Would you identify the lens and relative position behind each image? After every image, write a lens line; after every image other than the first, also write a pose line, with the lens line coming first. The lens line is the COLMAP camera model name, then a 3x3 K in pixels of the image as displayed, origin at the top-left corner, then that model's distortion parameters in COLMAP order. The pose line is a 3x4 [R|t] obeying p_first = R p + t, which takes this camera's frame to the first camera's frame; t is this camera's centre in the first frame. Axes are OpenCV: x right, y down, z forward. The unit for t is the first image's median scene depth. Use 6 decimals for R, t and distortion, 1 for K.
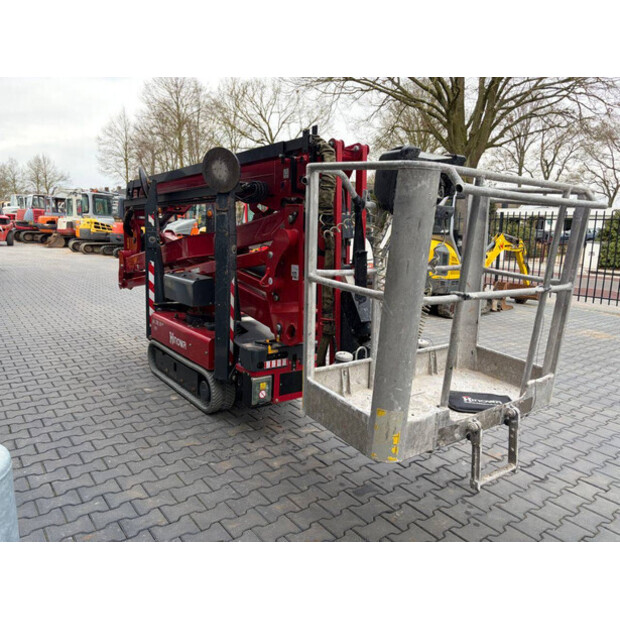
lens RADIAL K [[469.9, 0, 312.1], [0, 469.9, 301.1], [0, 0, 1]] dist [0.034642, -0.005313]
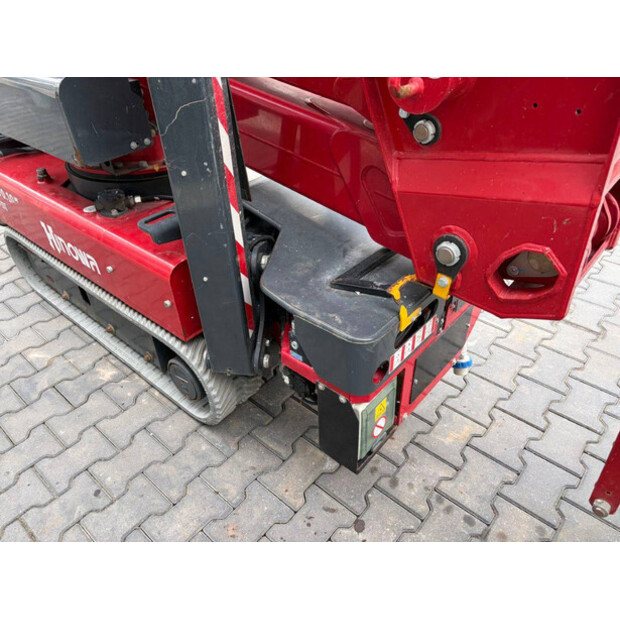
lens RADIAL K [[469.0, 0, 310.0], [0, 469.0, 310.0], [0, 0, 1]] dist [0.025410, -0.008275]
pose [[0.977485, -0.174052, 0.119286, -0.171780], [0.094846, 0.867421, 0.488452, -0.050557], [-0.188487, -0.466141, 0.864399, 0.703321]]
